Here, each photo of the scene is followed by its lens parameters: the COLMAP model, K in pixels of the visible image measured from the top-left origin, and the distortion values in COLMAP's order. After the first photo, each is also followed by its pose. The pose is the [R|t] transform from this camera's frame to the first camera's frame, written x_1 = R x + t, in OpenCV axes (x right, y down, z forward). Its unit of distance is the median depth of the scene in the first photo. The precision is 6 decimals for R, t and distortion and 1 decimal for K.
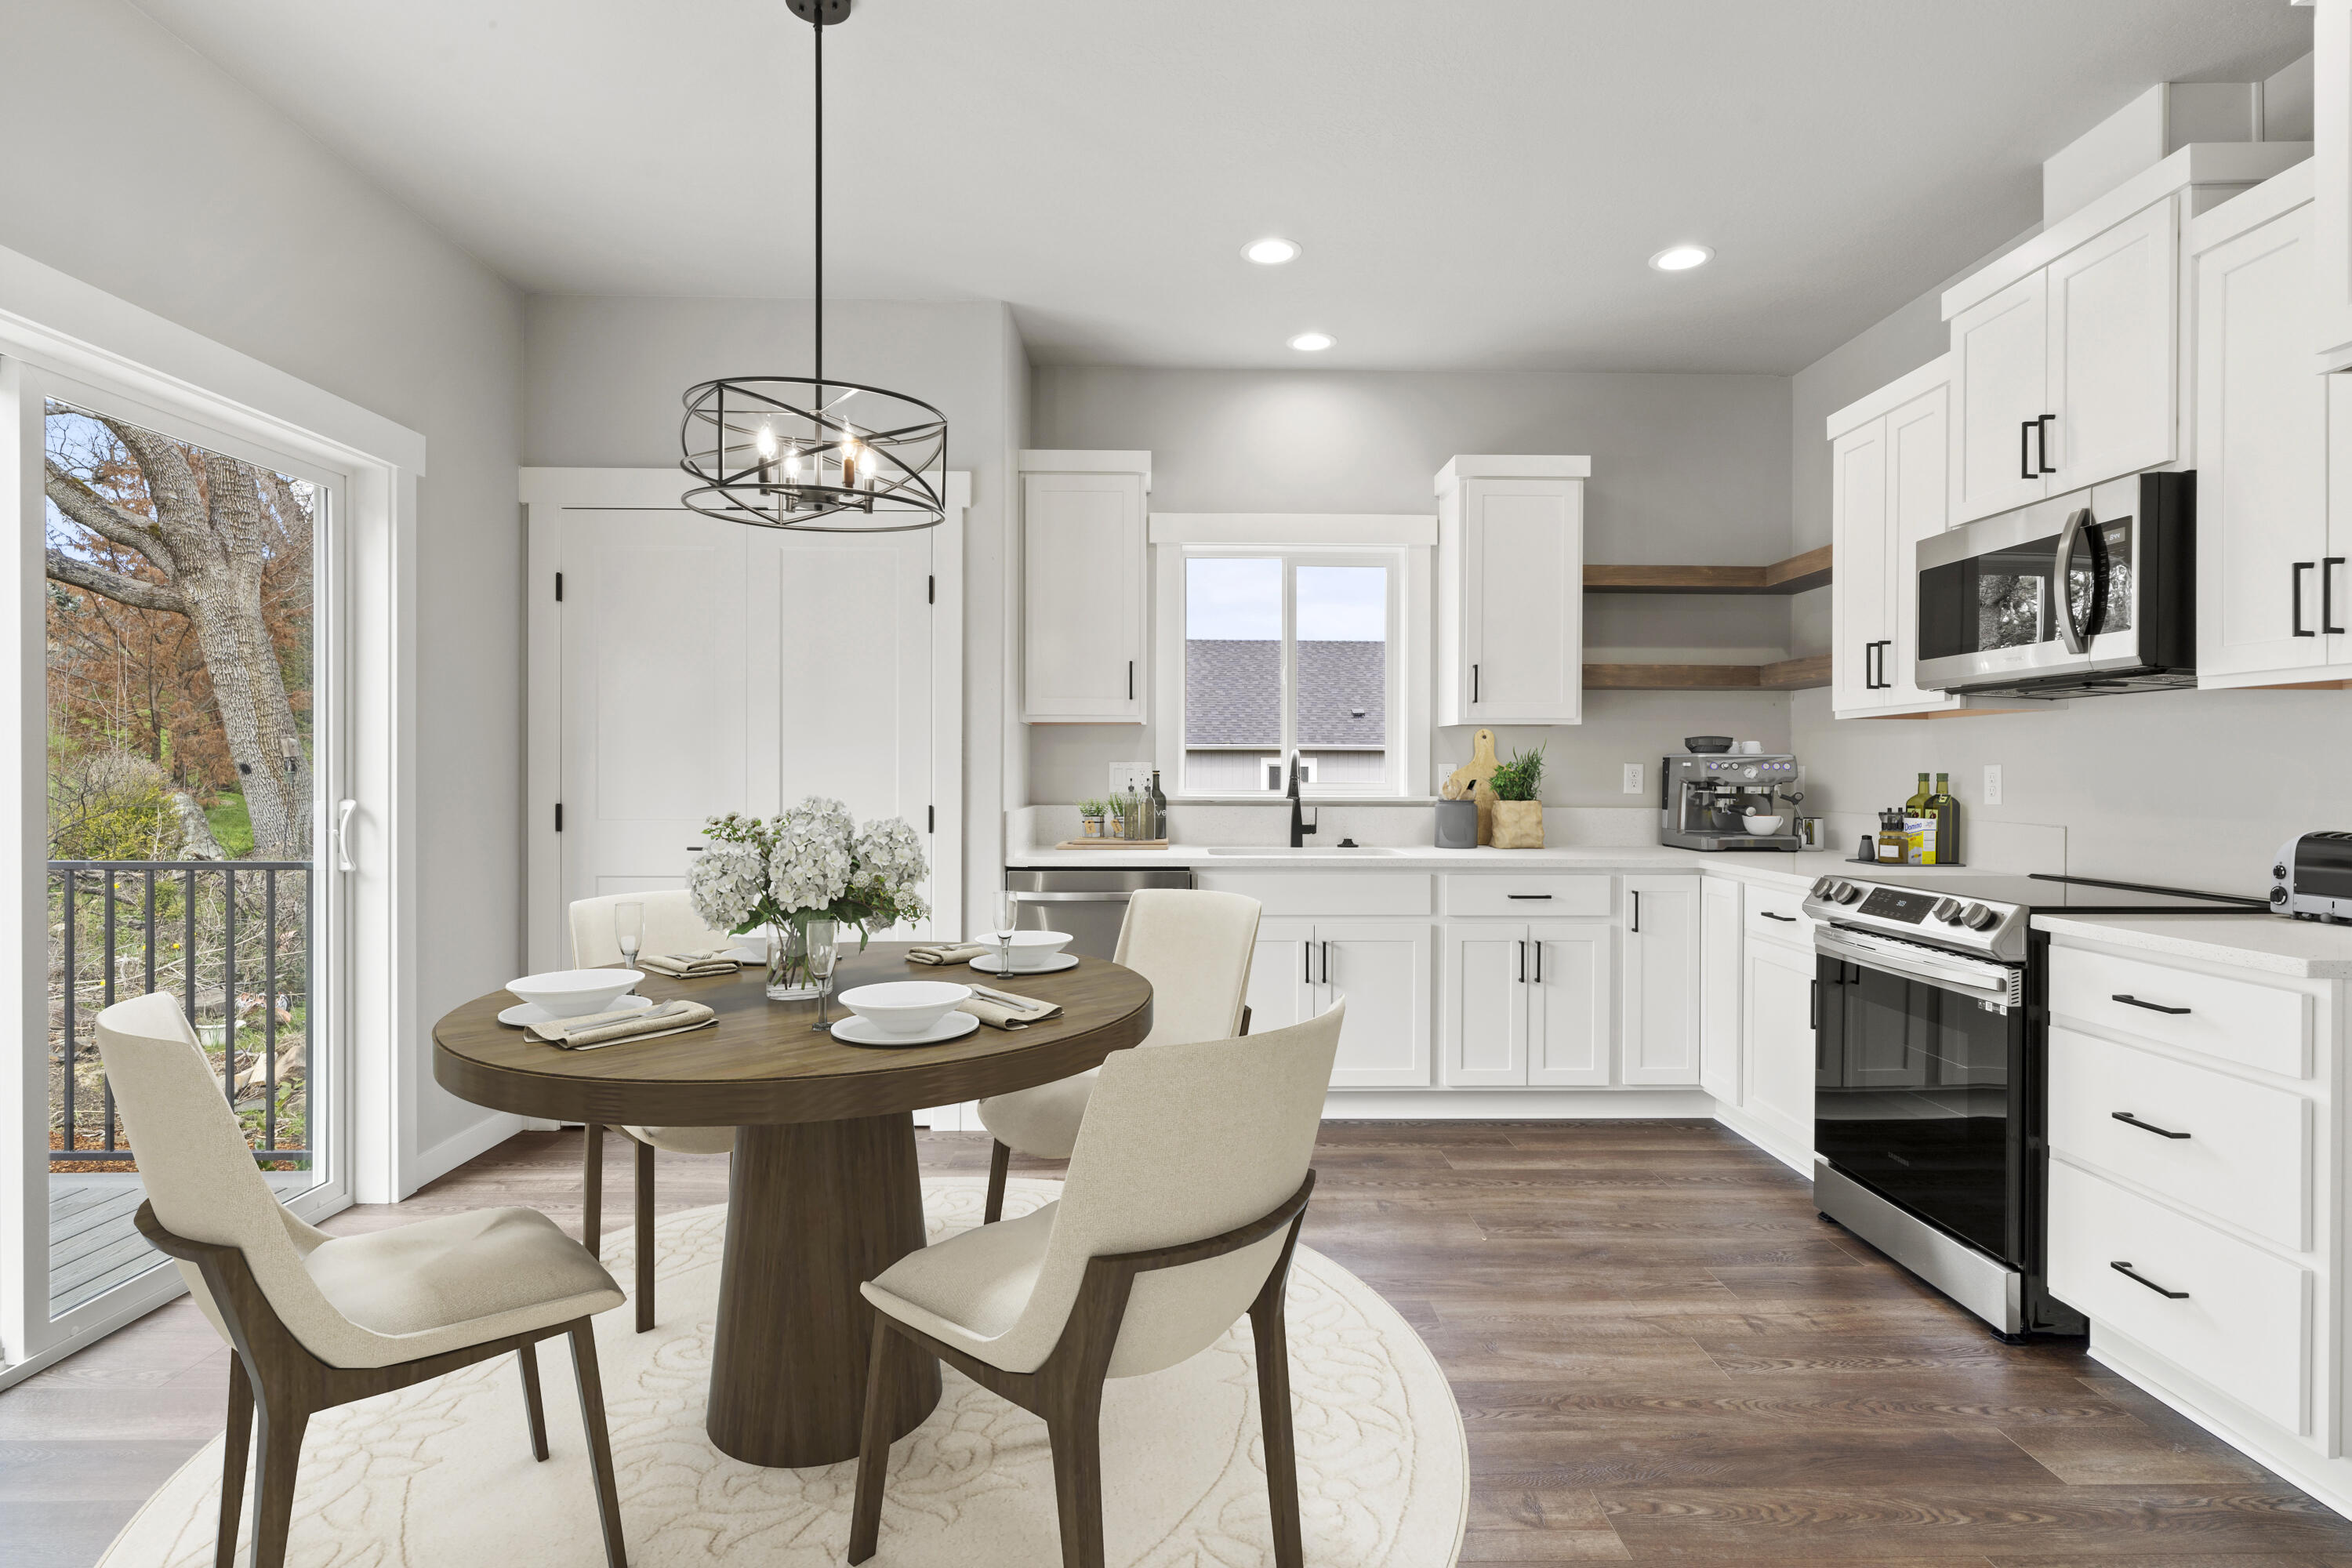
lens RADIAL K [[1215.6, 0, 1194.2], [0, 1215.6, 772.8], [0, 0, 1]] dist [-0.007119, 0.001298]
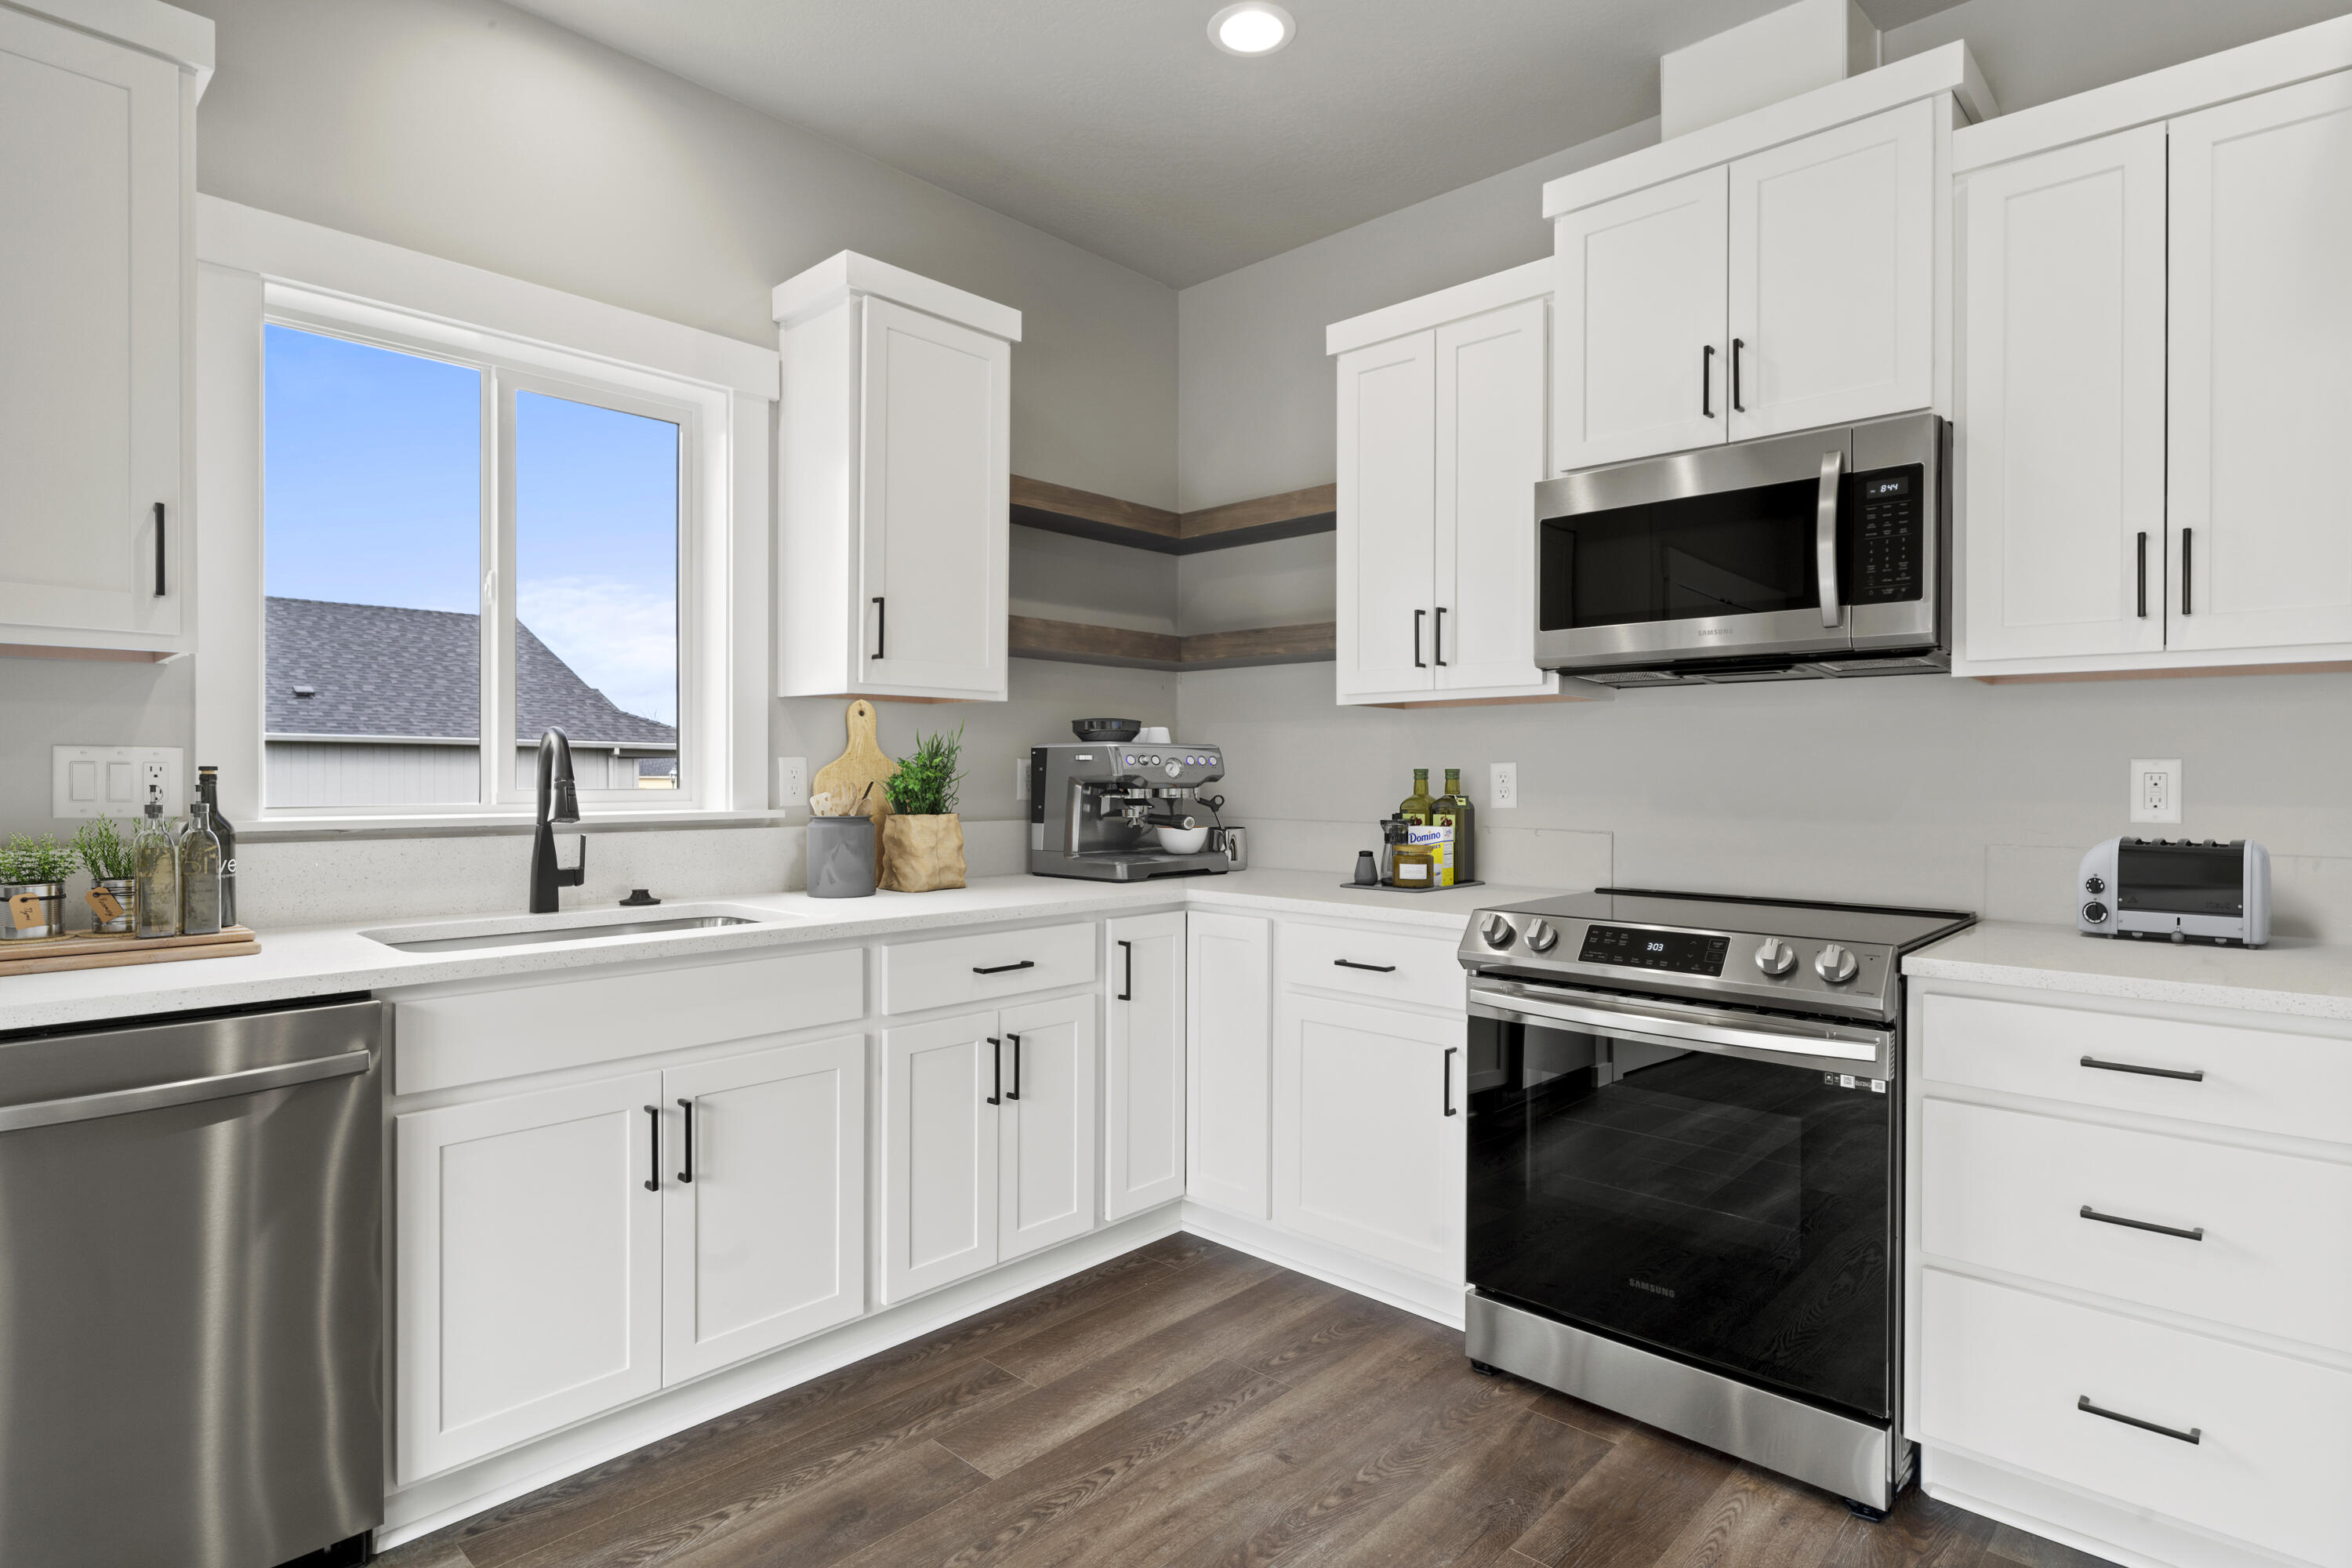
lens RADIAL K [[1215.6, 0, 1197.0], [0, 1215.6, 777.2], [0, 0, 1]] dist [-0.007119, 0.001298]
pose [[0.699166, -0.003725, 0.714949, -0.108800], [-0.000256, 0.999985, 0.005460, -0.000695], [-0.714959, -0.004001, 0.699155, 0.493418]]
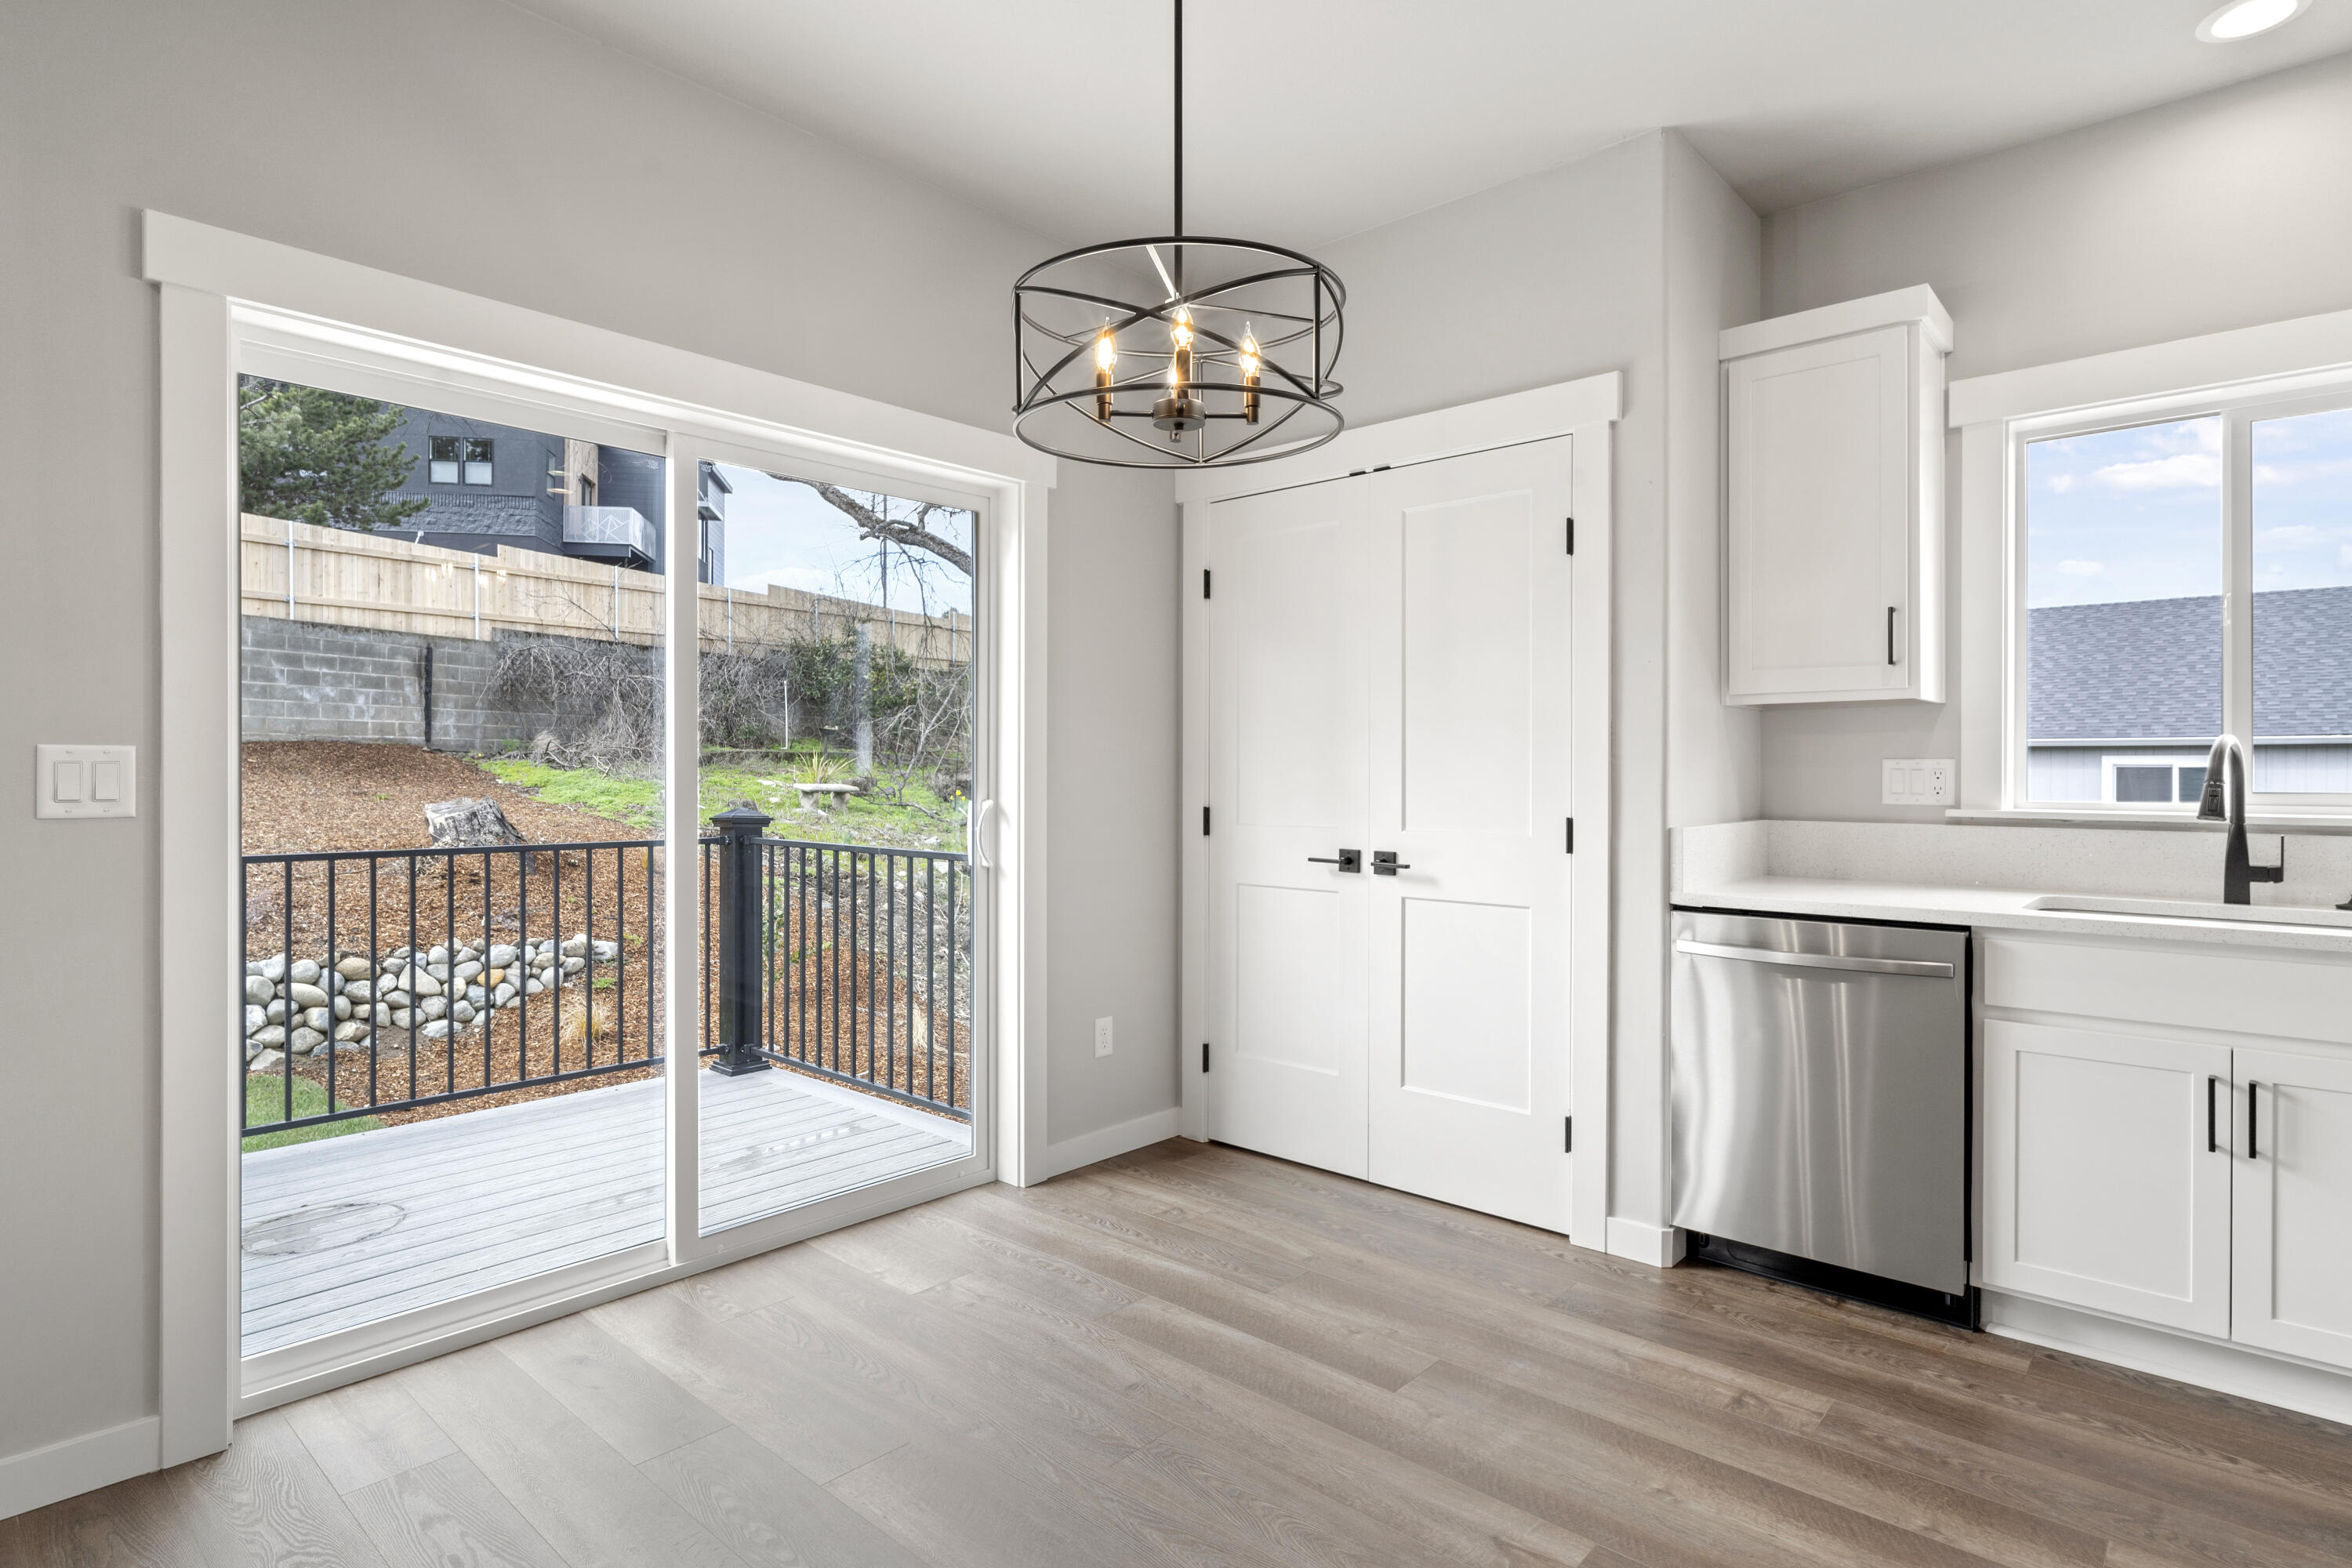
lens RADIAL K [[1215.6, 0, 1190.6], [0, 1215.6, 772.5], [0, 0, 1]] dist [-0.007119, 0.001298]
pose [[0.729244, -0.001499, -0.684252, 0.132605], [-0.000812, 0.999995, -0.003056, 0.000886], [0.684253, 0.002784, 0.729239, 0.275243]]
